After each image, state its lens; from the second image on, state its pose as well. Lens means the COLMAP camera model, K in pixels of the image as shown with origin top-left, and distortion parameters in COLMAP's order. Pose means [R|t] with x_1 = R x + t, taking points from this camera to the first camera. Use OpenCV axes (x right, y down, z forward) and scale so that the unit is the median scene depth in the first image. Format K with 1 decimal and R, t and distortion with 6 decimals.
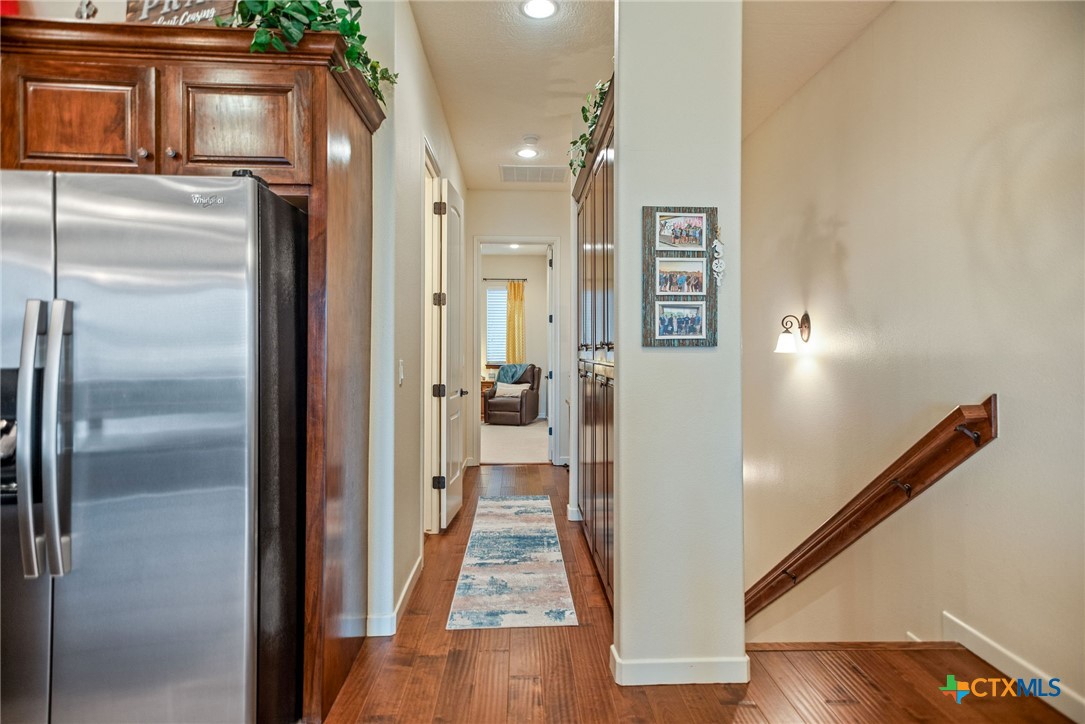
lens RADIAL K [[598.0, 0, 548.9], [0, 598.0, 346.3], [0, 0, 1]] dist [0.023255, 0.000830]
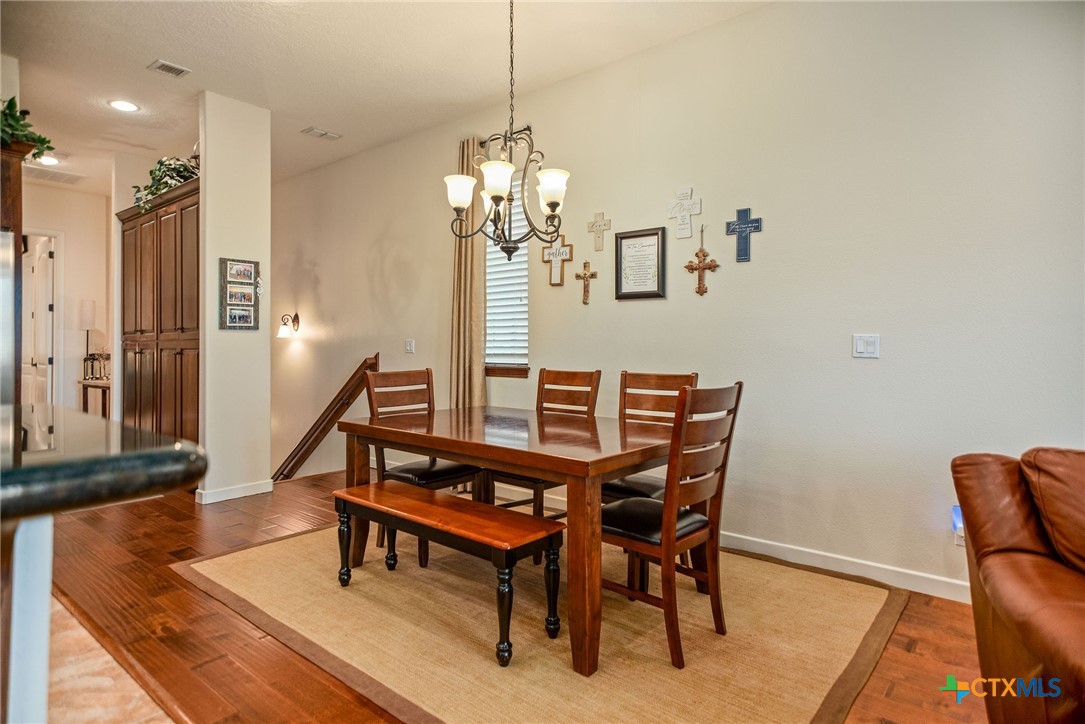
lens RADIAL K [[598.0, 0, 540.2], [0, 598.0, 332.2], [0, 0, 1]] dist [0.023255, 0.000830]
pose [[0.688318, 0.014631, 0.725262, -0.546309], [-0.002338, 0.999836, -0.017952, 0.043009], [-0.725405, 0.010661, 0.688239, -1.108934]]
